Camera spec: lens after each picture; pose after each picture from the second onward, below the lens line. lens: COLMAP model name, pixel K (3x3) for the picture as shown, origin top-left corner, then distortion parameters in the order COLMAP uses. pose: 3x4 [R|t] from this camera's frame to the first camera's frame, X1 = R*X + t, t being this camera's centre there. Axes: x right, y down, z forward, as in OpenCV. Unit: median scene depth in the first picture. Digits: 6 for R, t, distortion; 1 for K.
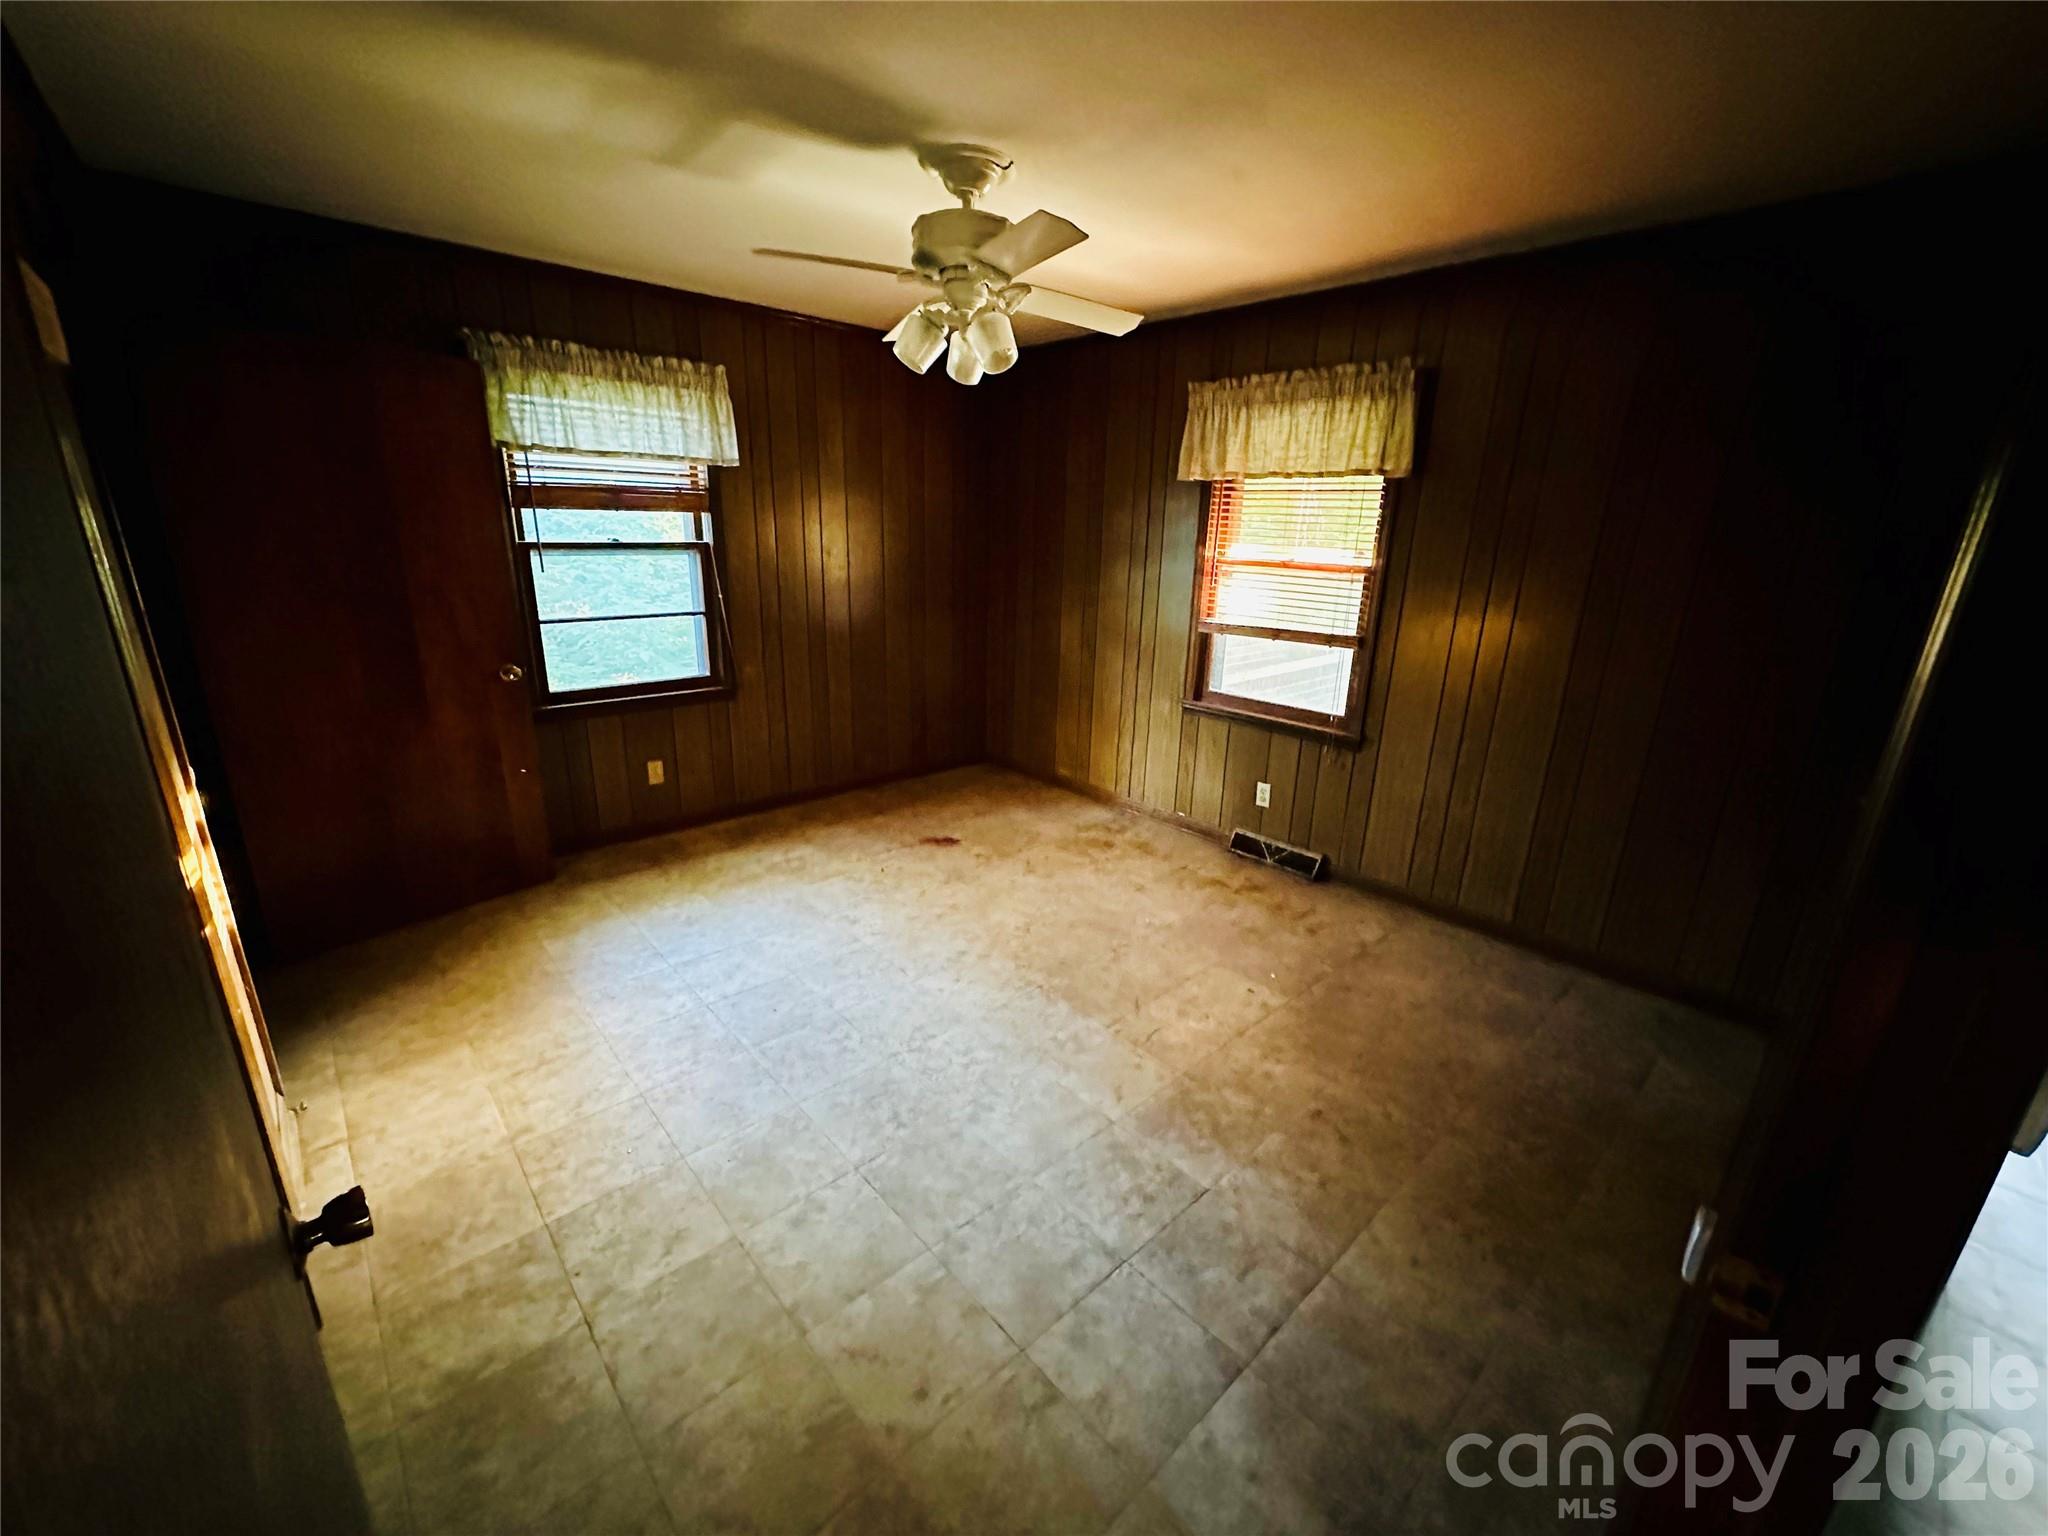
lens RADIAL K [[816.6, 0, 1023.4], [0, 816.6, 766.6], [0, 0, 1]] dist [-0.000732, 0.000165]
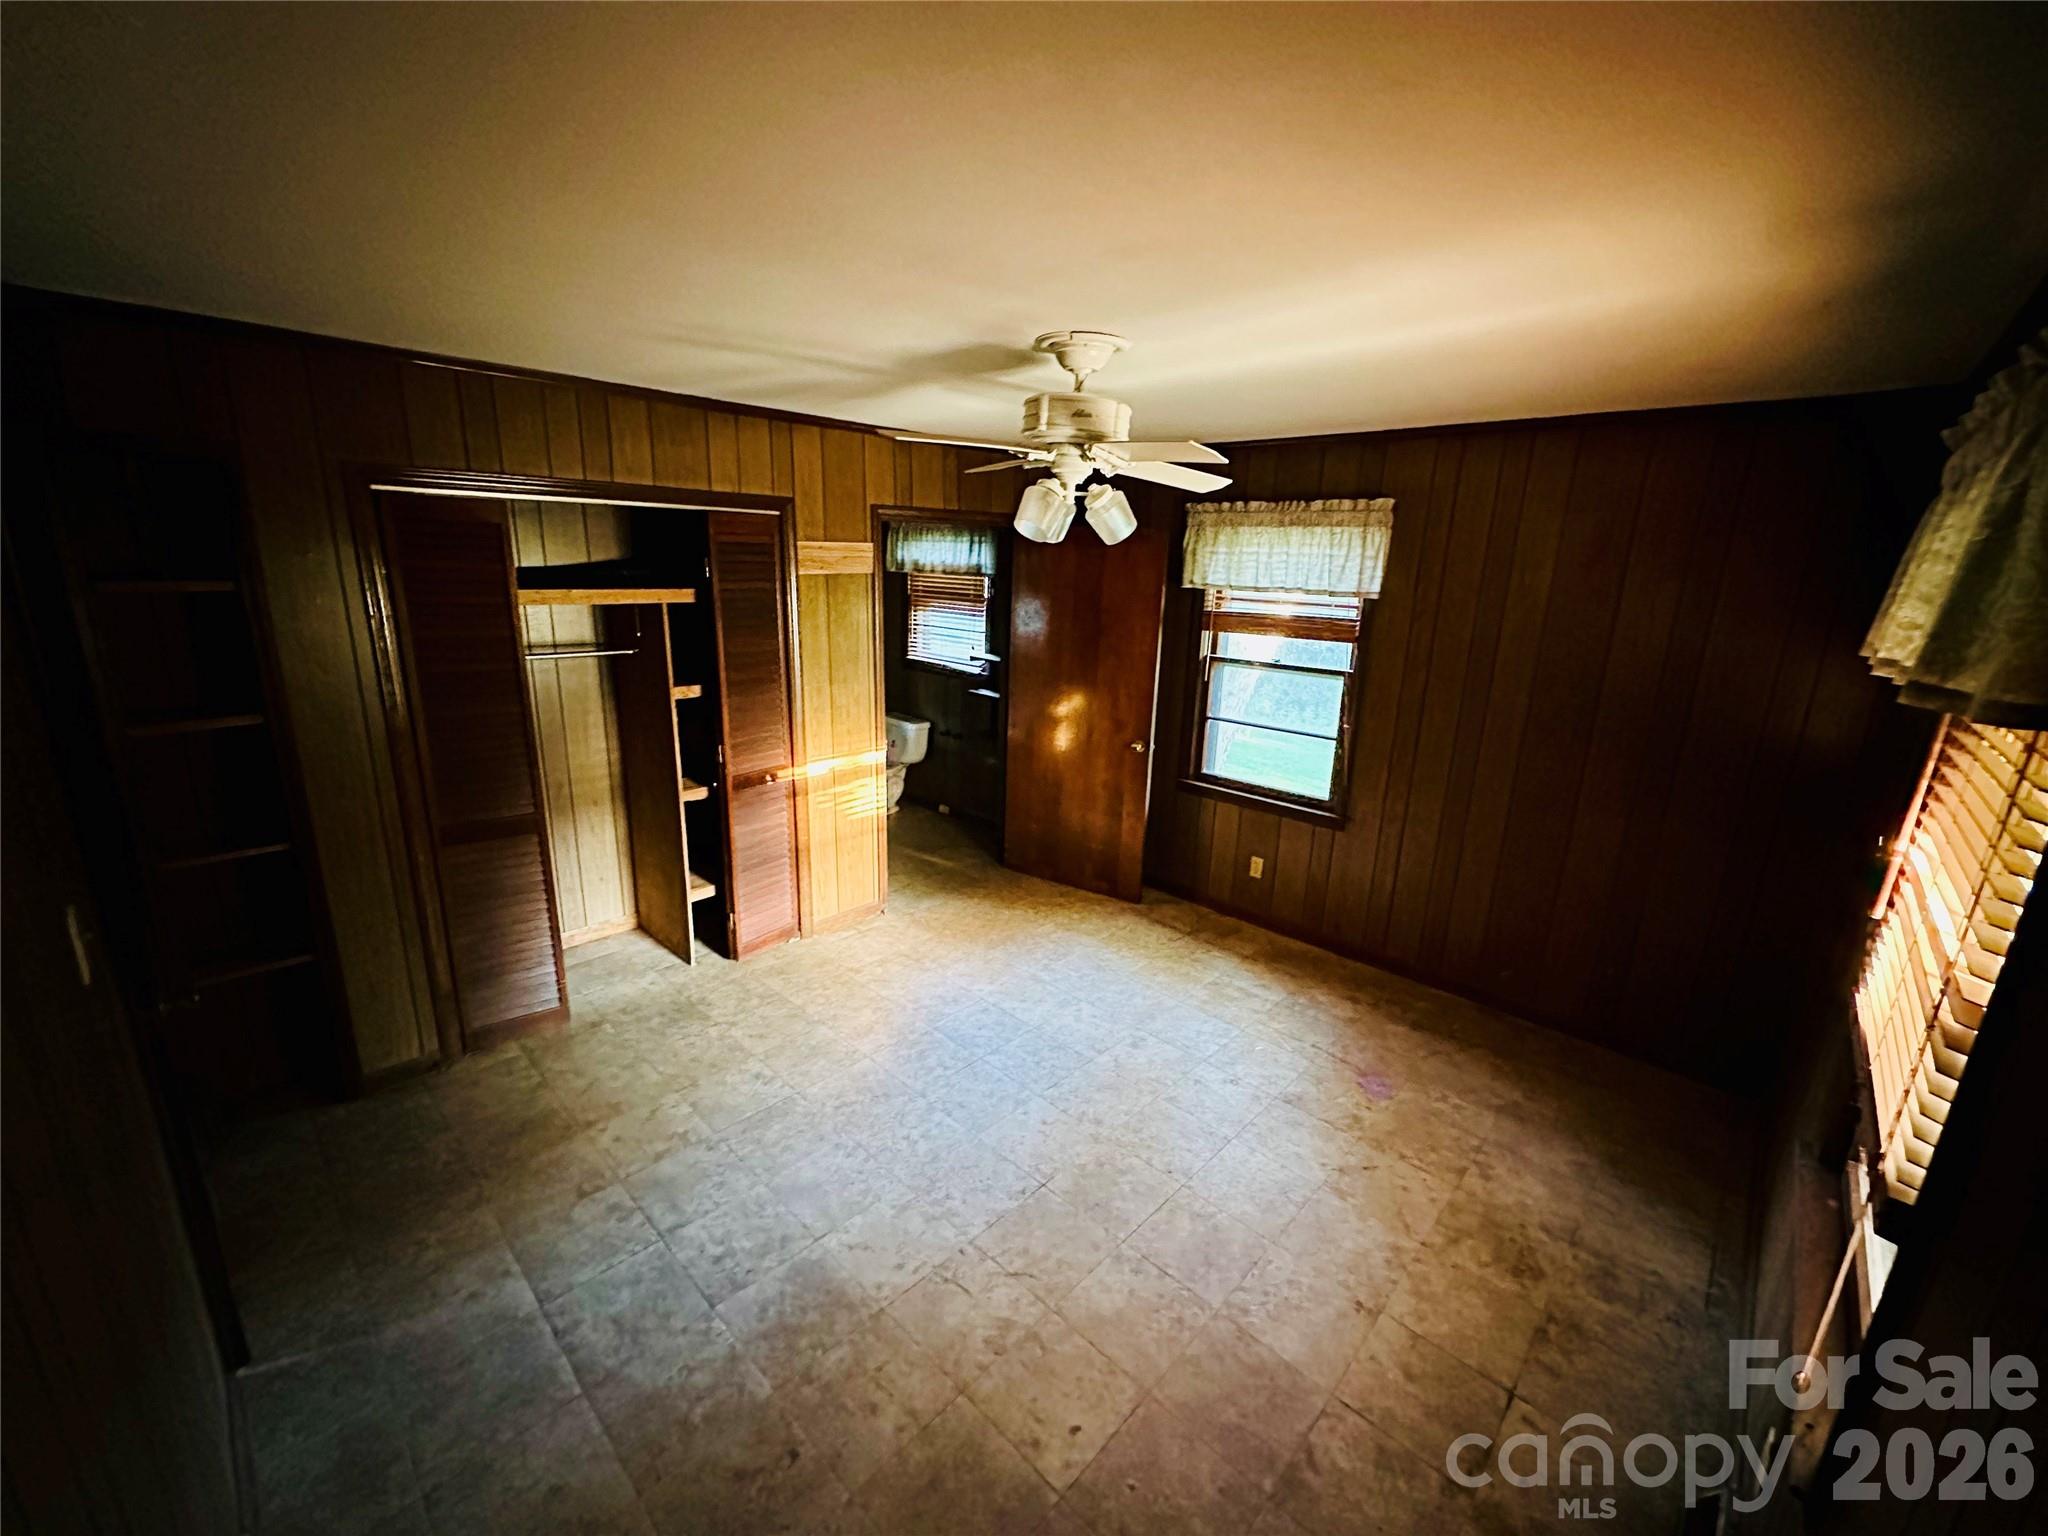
lens RADIAL K [[816.6, 0, 1023.4], [0, 816.6, 766.6], [0, 0, 1]] dist [-0.000732, 0.000165]
pose [[0.064753, 0.223969, -0.972443, 0.708994], [-0.314496, 0.929408, 0.193116, -0.290799], [0.947048, 0.293325, 0.130619, 0.657414]]
